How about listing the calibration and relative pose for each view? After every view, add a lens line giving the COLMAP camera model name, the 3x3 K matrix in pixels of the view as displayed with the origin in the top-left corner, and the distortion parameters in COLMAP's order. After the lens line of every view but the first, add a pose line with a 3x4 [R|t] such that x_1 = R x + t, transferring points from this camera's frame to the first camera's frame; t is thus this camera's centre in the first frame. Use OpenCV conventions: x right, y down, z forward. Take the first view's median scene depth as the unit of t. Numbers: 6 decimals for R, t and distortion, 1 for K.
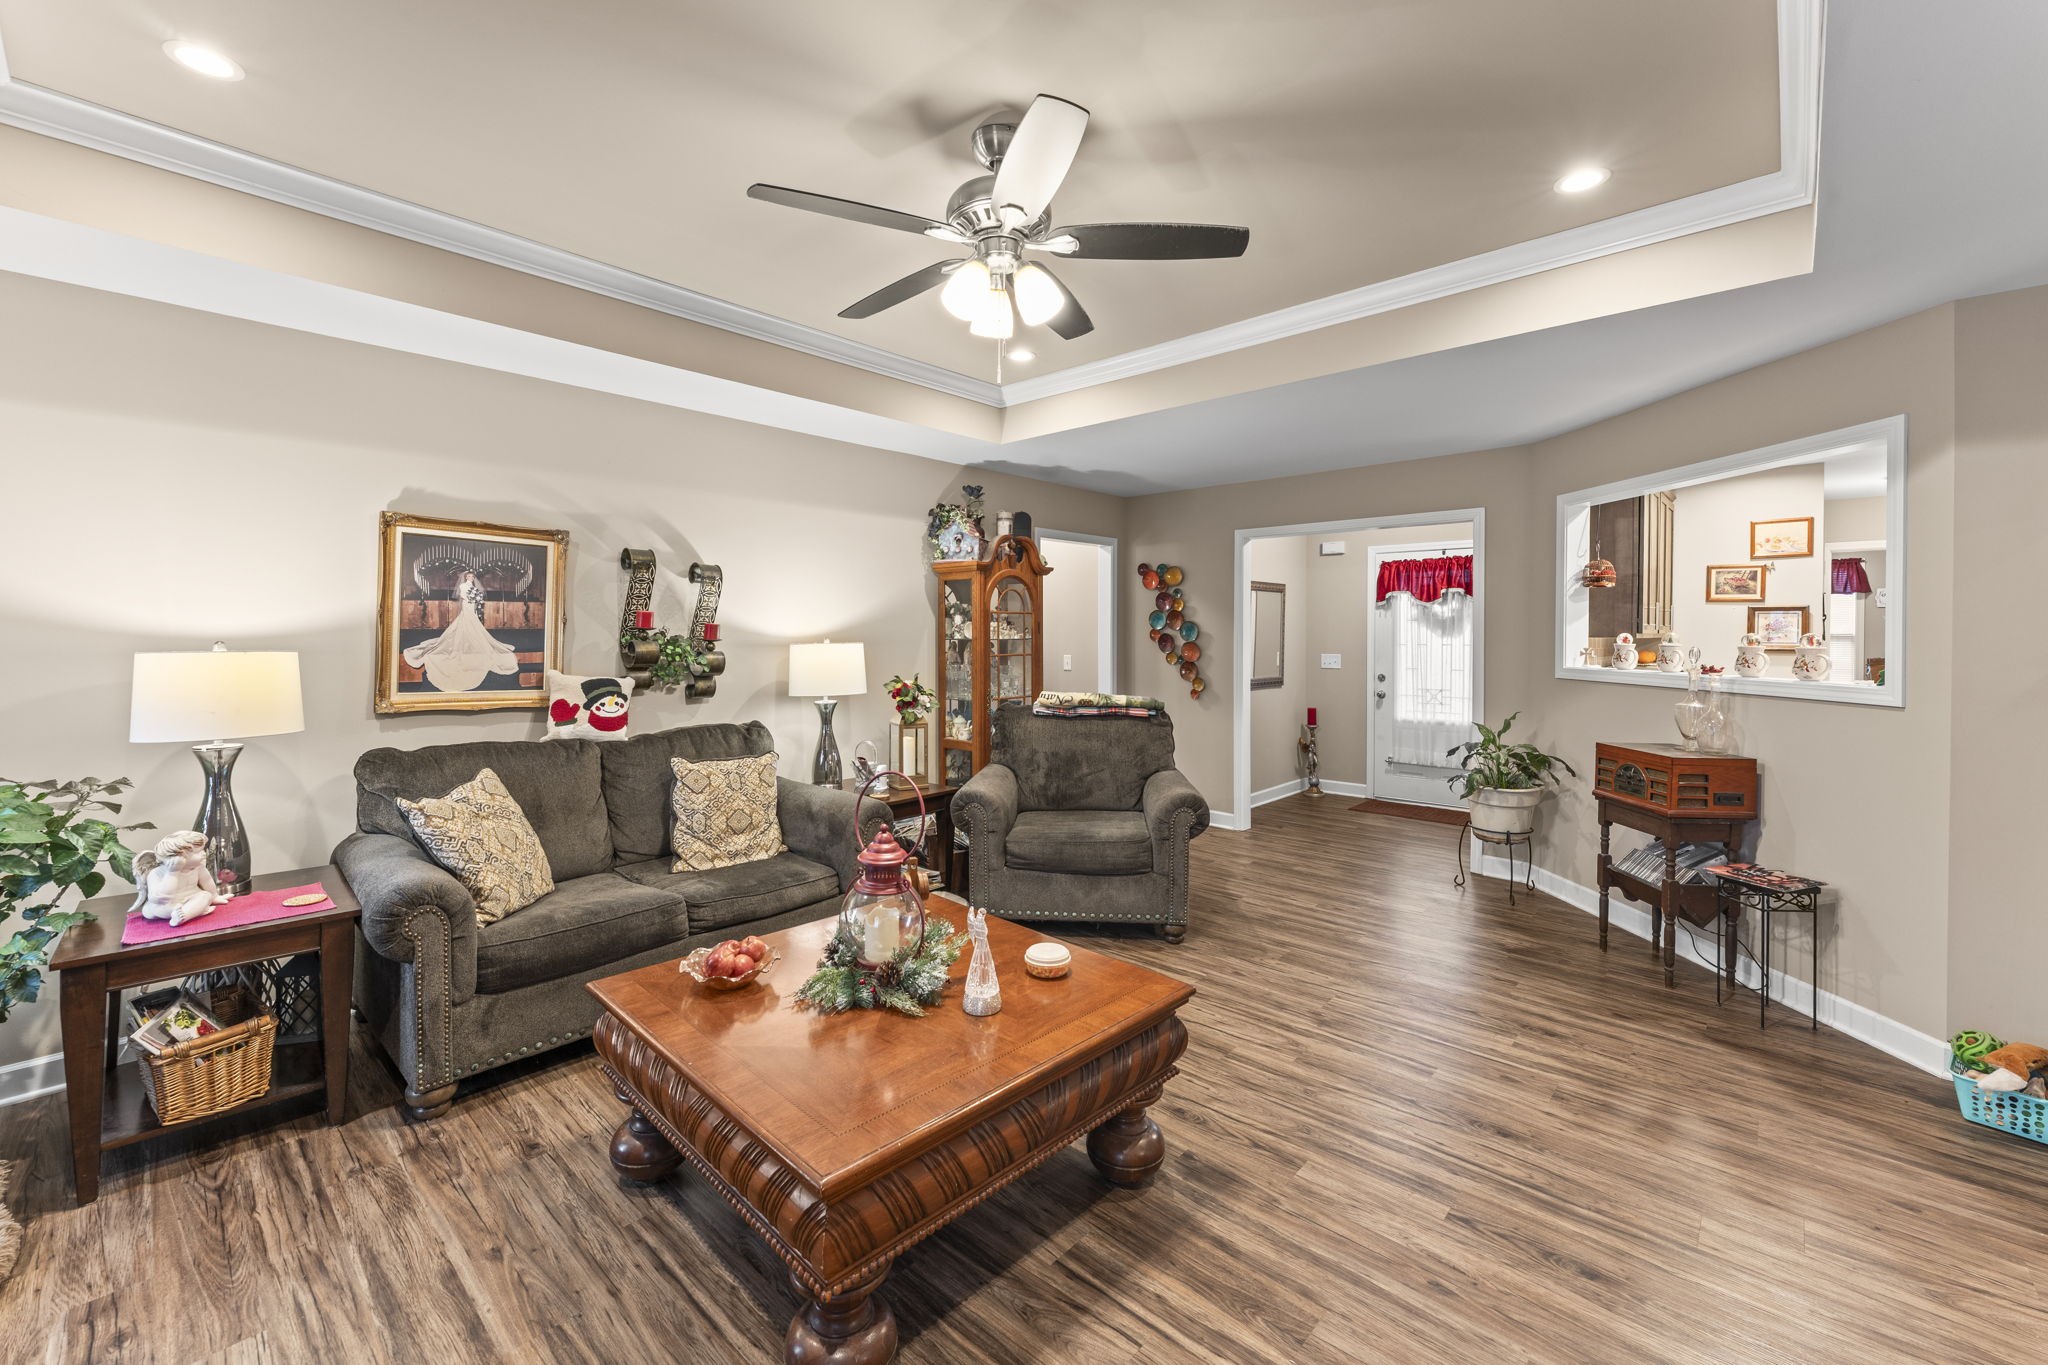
lens RADIAL K [[827.1, 0, 1013.5], [0, 827.1, 639.4], [0, 0, 1]] dist [-0.002105, -0.000077]
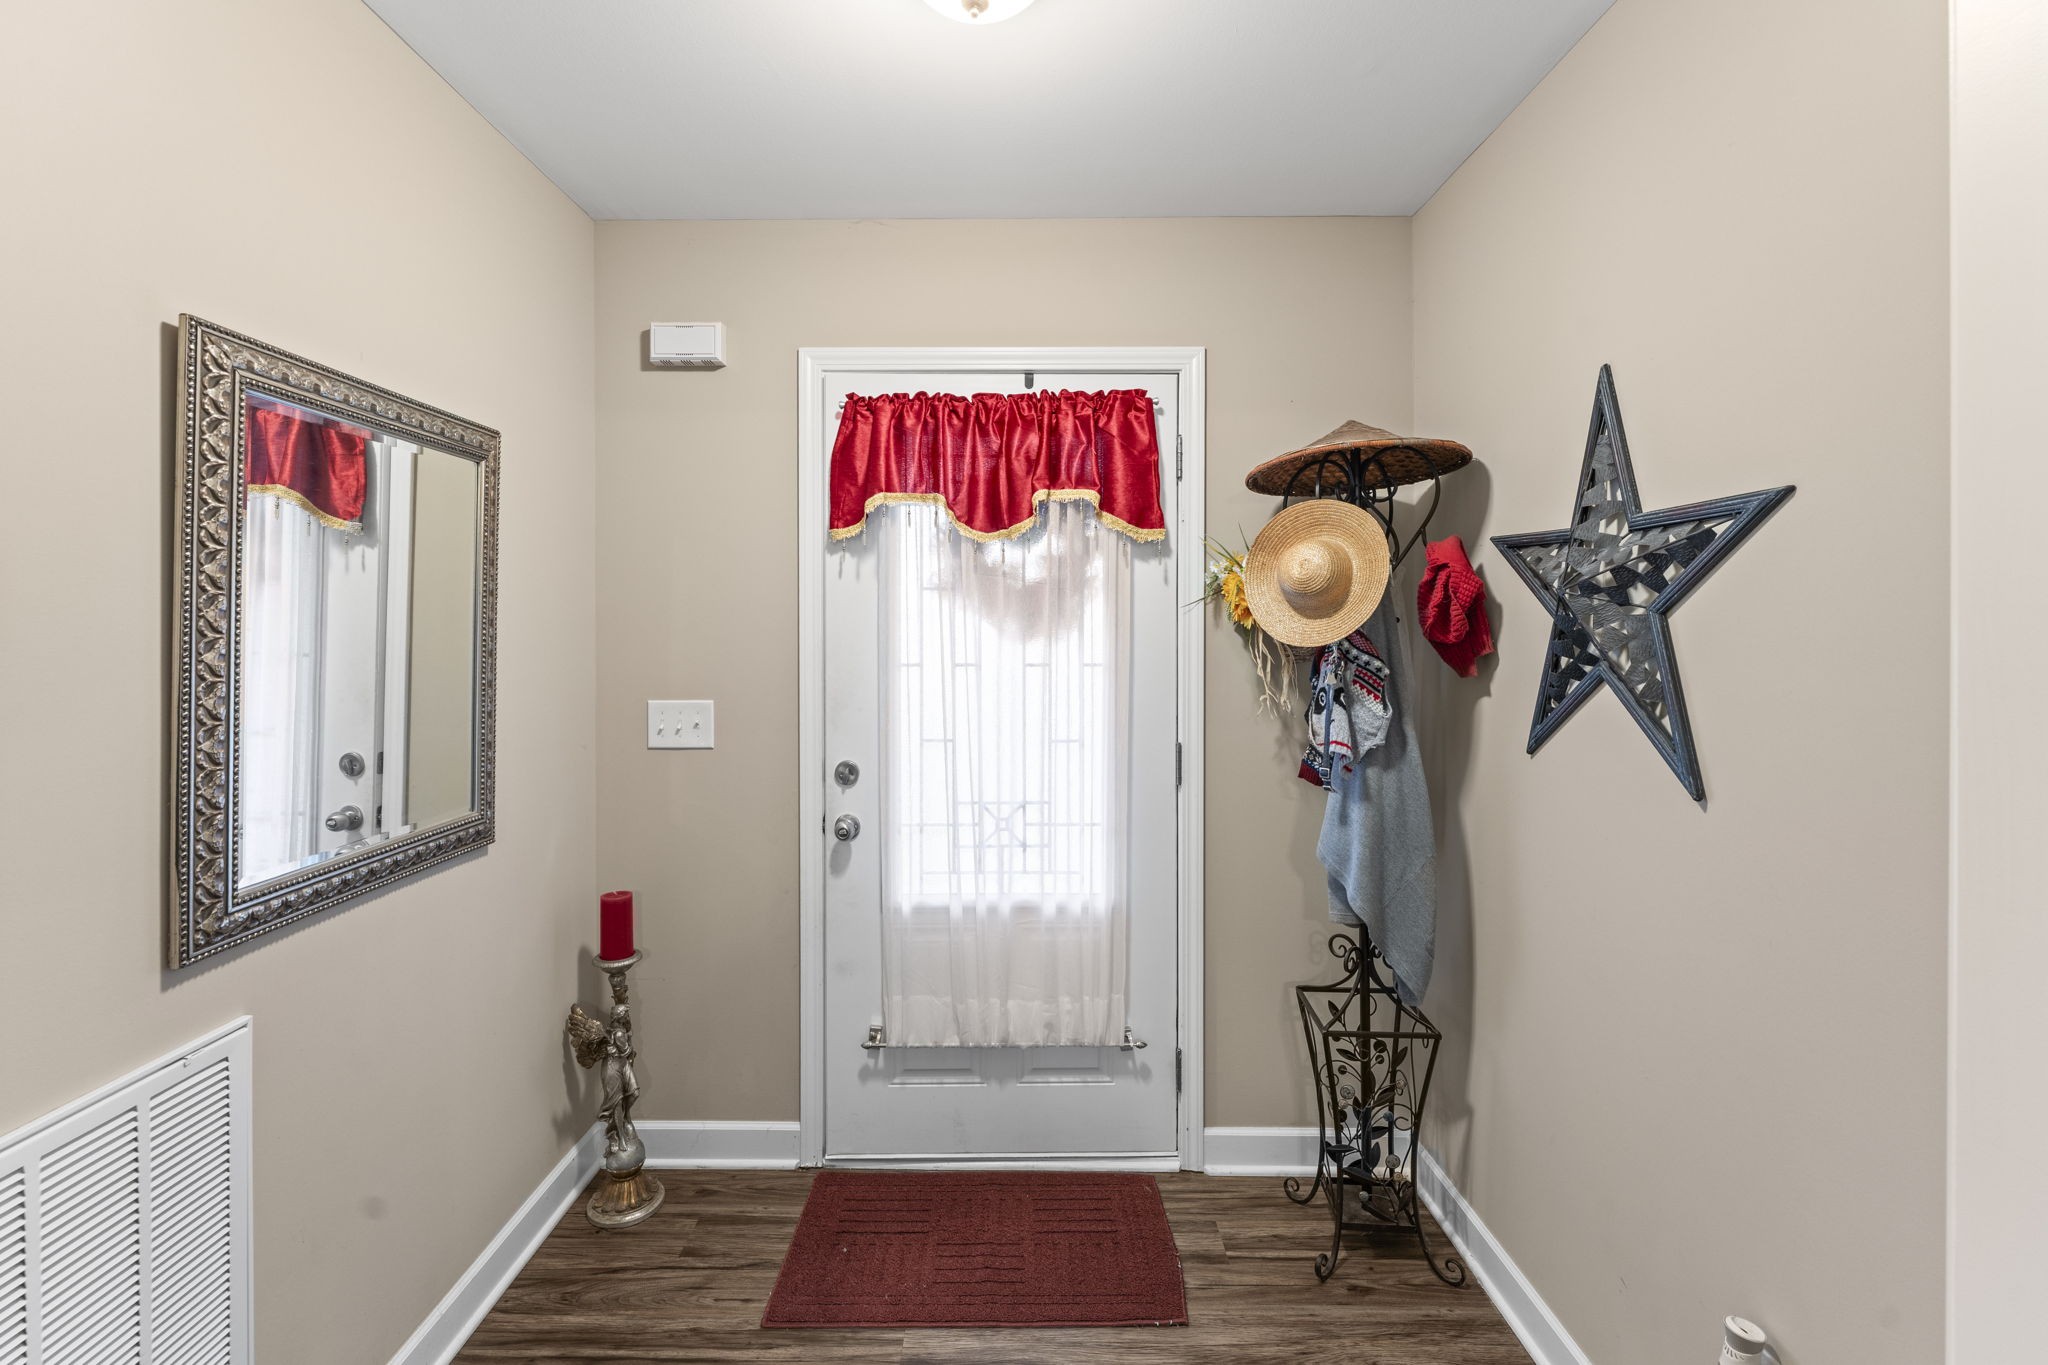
lens RADIAL K [[885.5, 0, 1008.7], [0, 885.5, 626.1], [0, 0, 1]] dist [0.000918, -0.000610]
pose [[0.734770, -0.004990, 0.678297, 0.278820], [0.007983, 0.999967, -0.001291, -0.008334], [-0.678269, 0.006364, 0.734786, 0.751296]]
